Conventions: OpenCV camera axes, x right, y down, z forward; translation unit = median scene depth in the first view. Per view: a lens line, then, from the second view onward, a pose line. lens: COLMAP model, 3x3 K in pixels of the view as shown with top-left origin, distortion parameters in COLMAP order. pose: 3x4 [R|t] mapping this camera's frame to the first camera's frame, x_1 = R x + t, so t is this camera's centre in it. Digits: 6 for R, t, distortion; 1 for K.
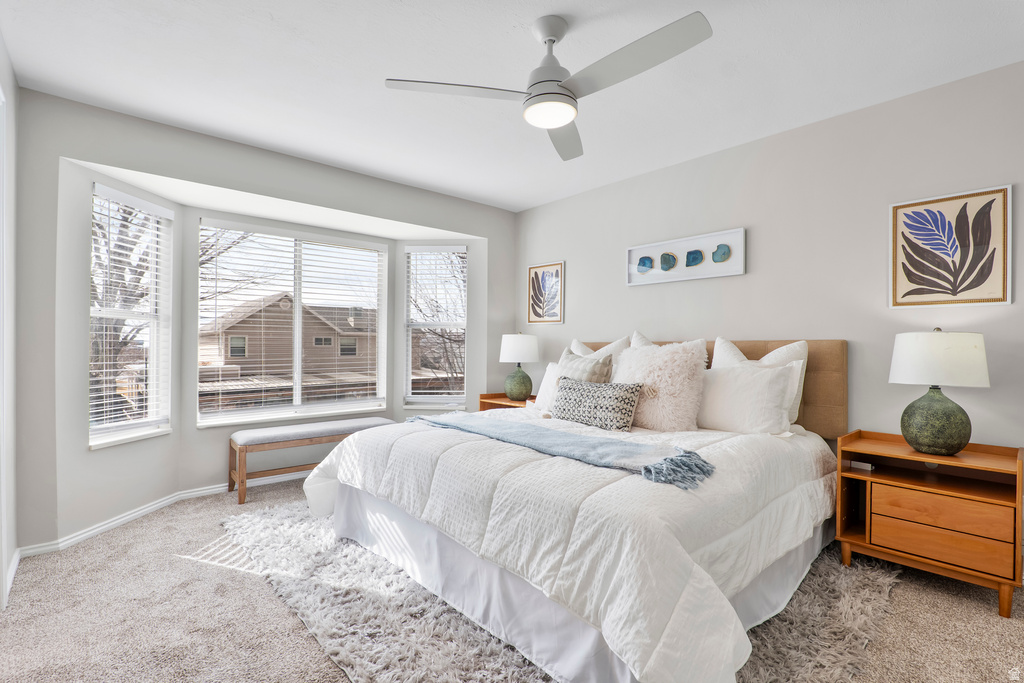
lens RADIAL K [[482.2, 0, 513.6], [0, 482.2, 341.9], [0, 0, 1]] dist [-0.005819, 0.000850]
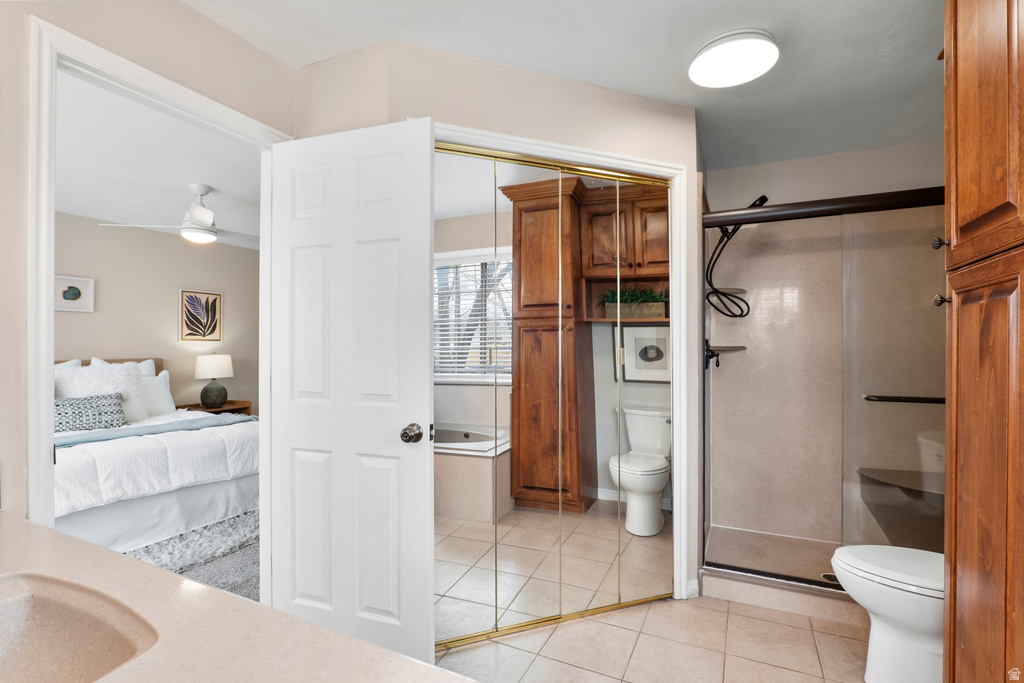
lens RADIAL K [[482.2, 0, 507.9], [0, 482.2, 344.8], [0, 0, 1]] dist [-0.005819, 0.000850]
pose [[-0.352224, 0.001146, 0.935915, -1.548076], [-0.005344, 0.999980, -0.003236, -0.058888], [-0.935900, -0.006141, -0.352211, 0.444788]]
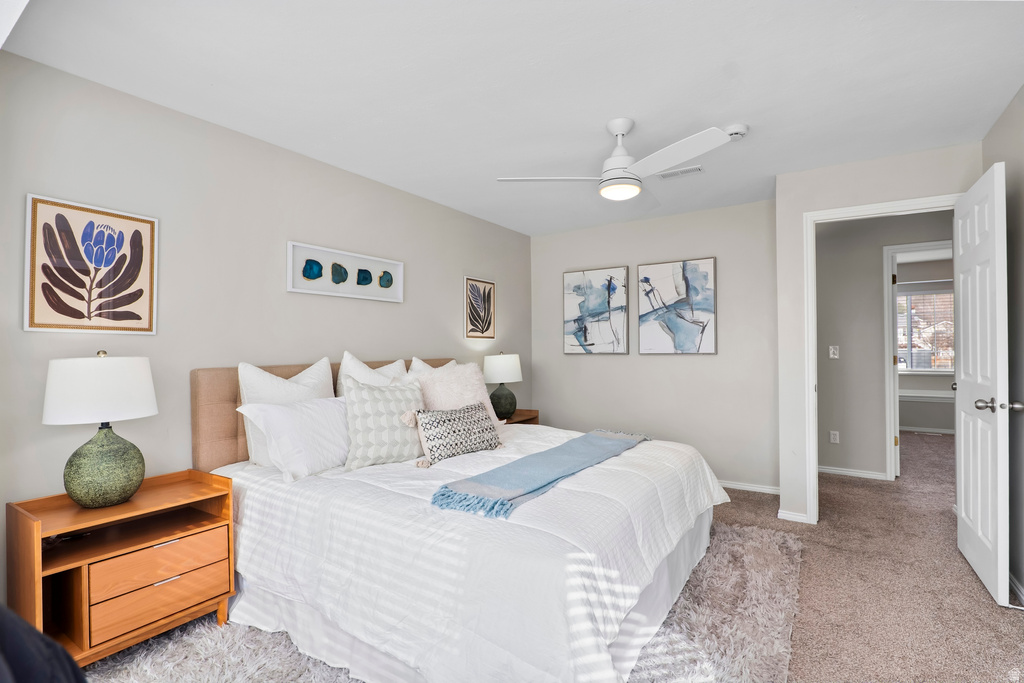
lens RADIAL K [[482.2, 0, 513.1], [0, 482.2, 345.5], [0, 0, 1]] dist [-0.005819, 0.000850]
pose [[-0.237542, 0.005018, 0.971364, -0.875125], [-0.000857, 0.999985, -0.005375, -0.039402], [-0.971377, -0.002110, -0.237534, 1.252046]]
